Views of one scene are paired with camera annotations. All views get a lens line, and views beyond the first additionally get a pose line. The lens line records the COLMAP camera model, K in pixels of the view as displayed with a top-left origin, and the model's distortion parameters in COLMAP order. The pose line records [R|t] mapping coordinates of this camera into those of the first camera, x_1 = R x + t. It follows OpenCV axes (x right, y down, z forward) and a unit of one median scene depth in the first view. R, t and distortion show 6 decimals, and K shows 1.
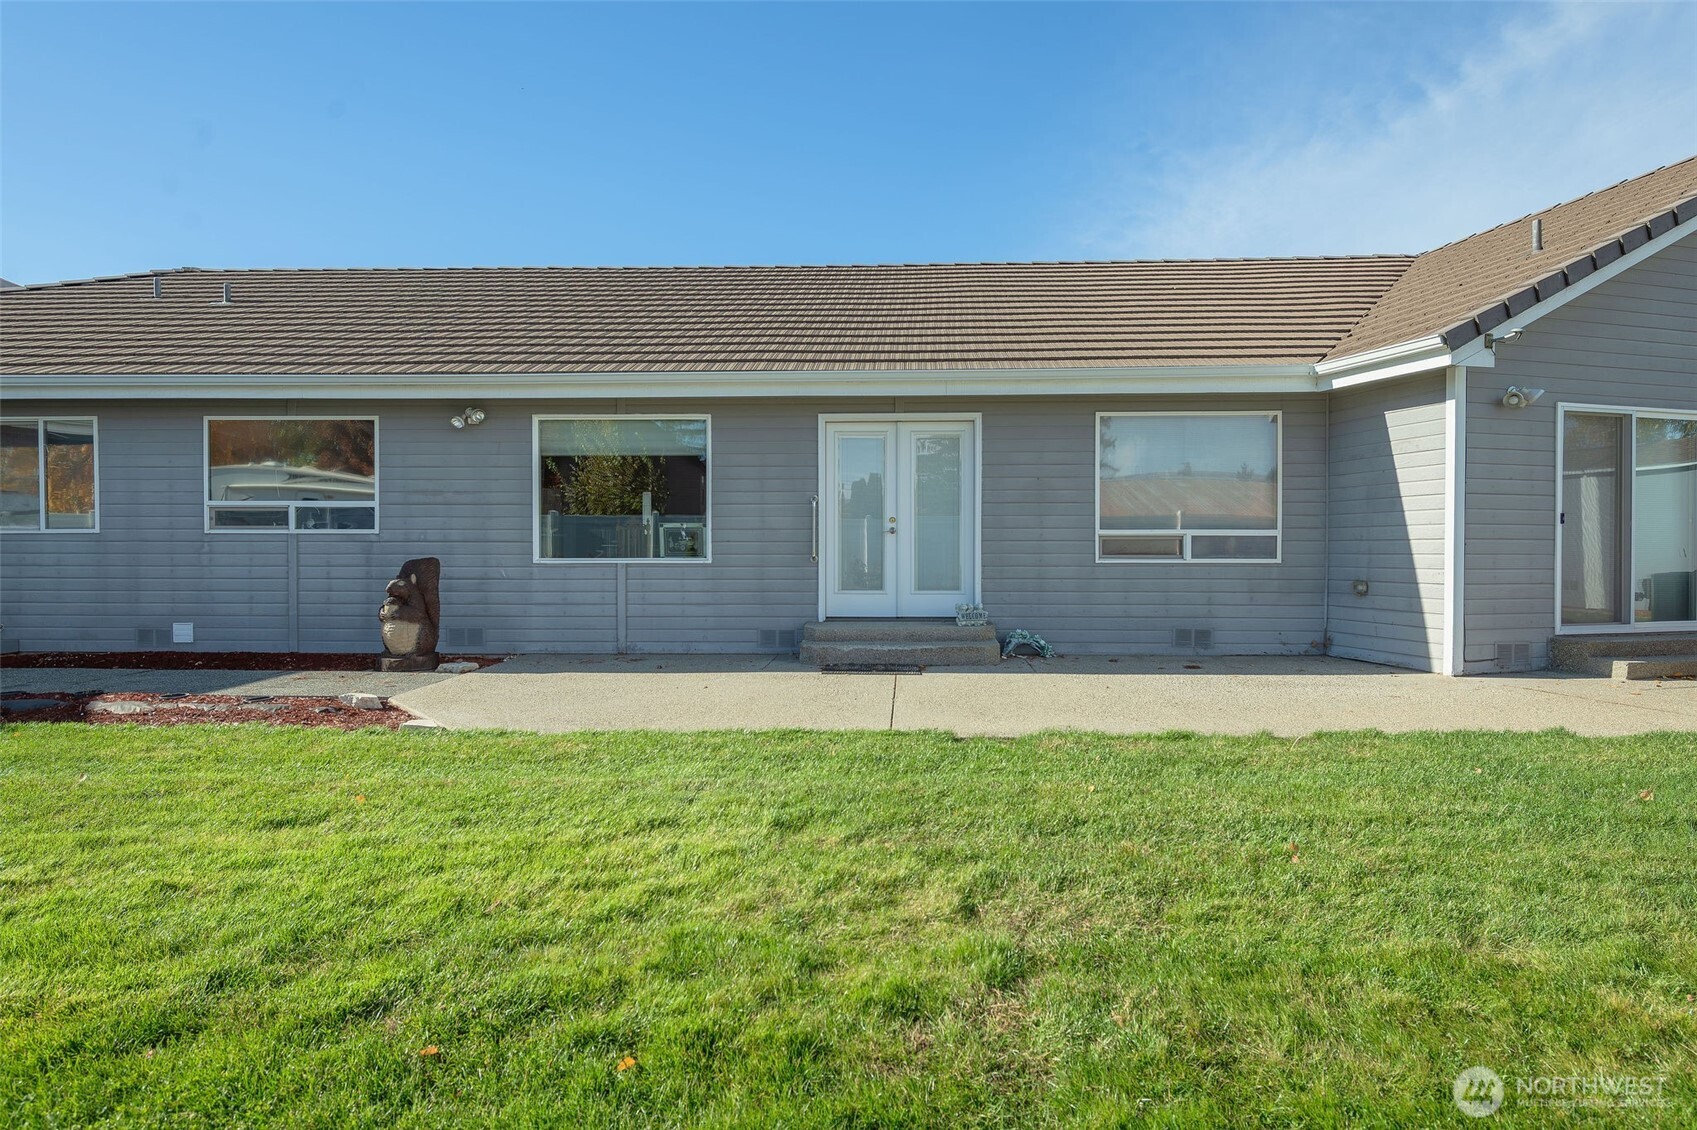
lens RADIAL K [[915.6, 0, 848.5], [0, 915.6, 565.0], [0, 0, 1]] dist [0.019843, -0.000284]
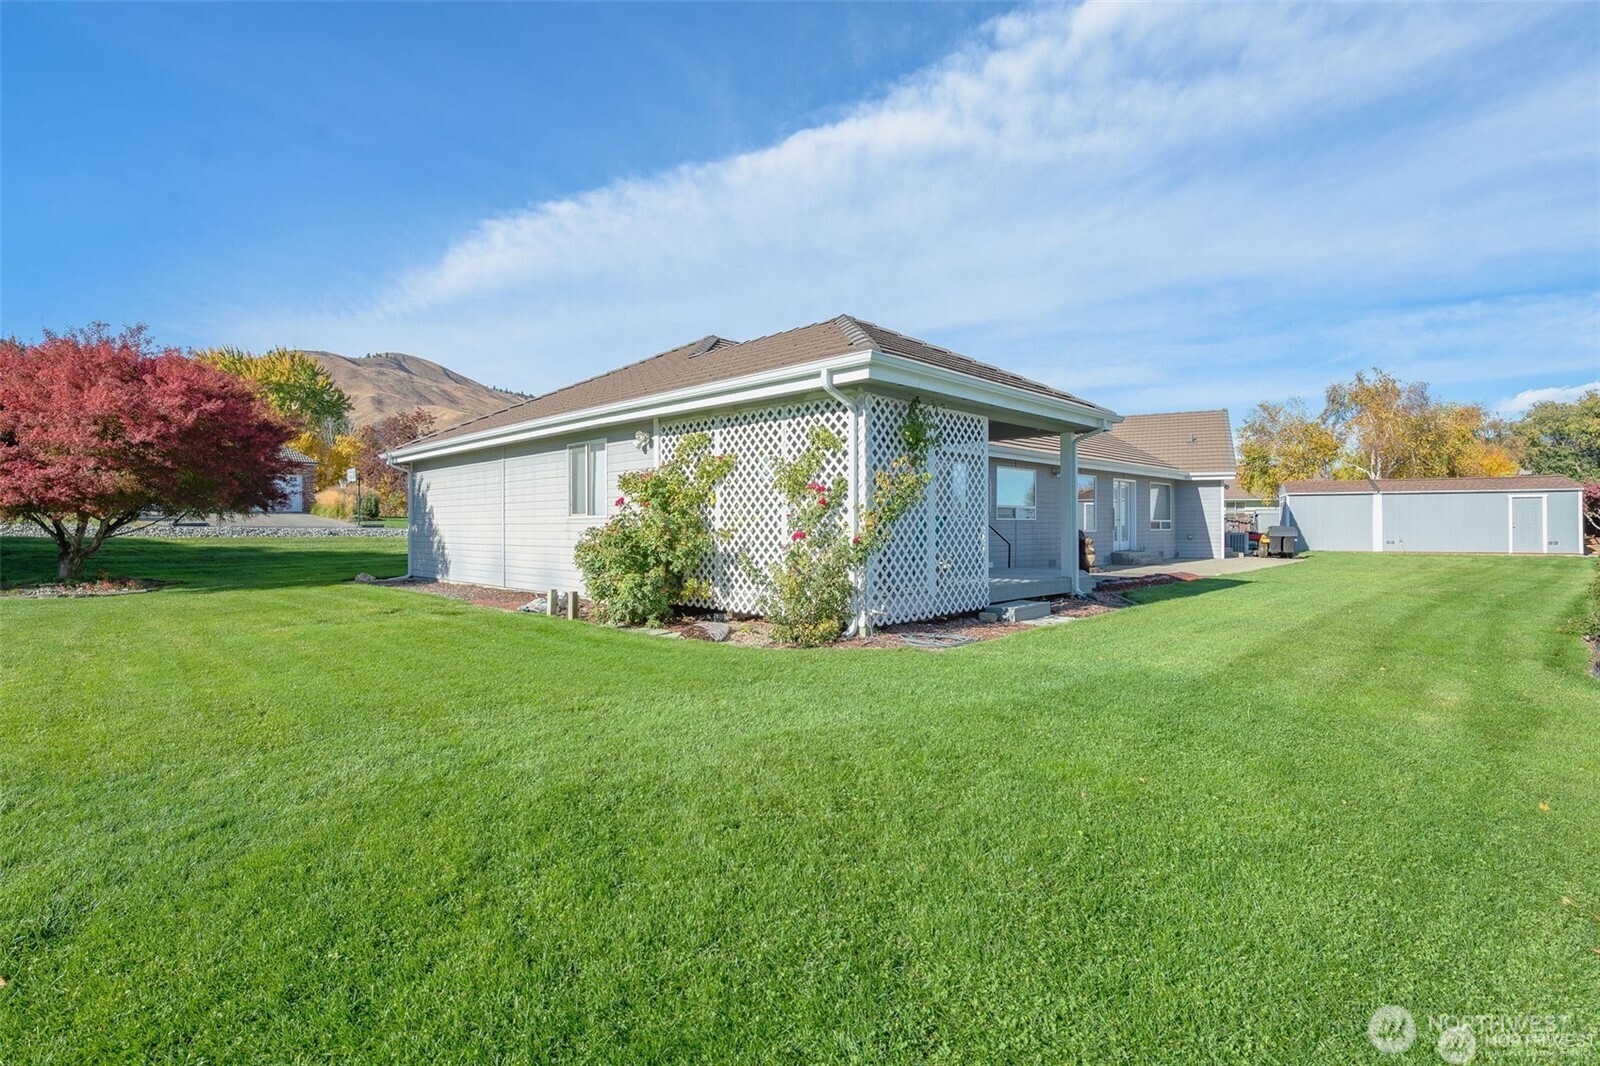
lens RADIAL K [[771.5, 0, 800.0], [0, 771.5, 533.0], [0, 0, 1]] dist [-0.002442, -0.000205]
pose [[0.662243, -0.009371, 0.749231, -2.429607], [0.021659, 0.999743, -0.006639, -0.002287], [-0.748976, 0.020624, 0.662276, 0.164756]]
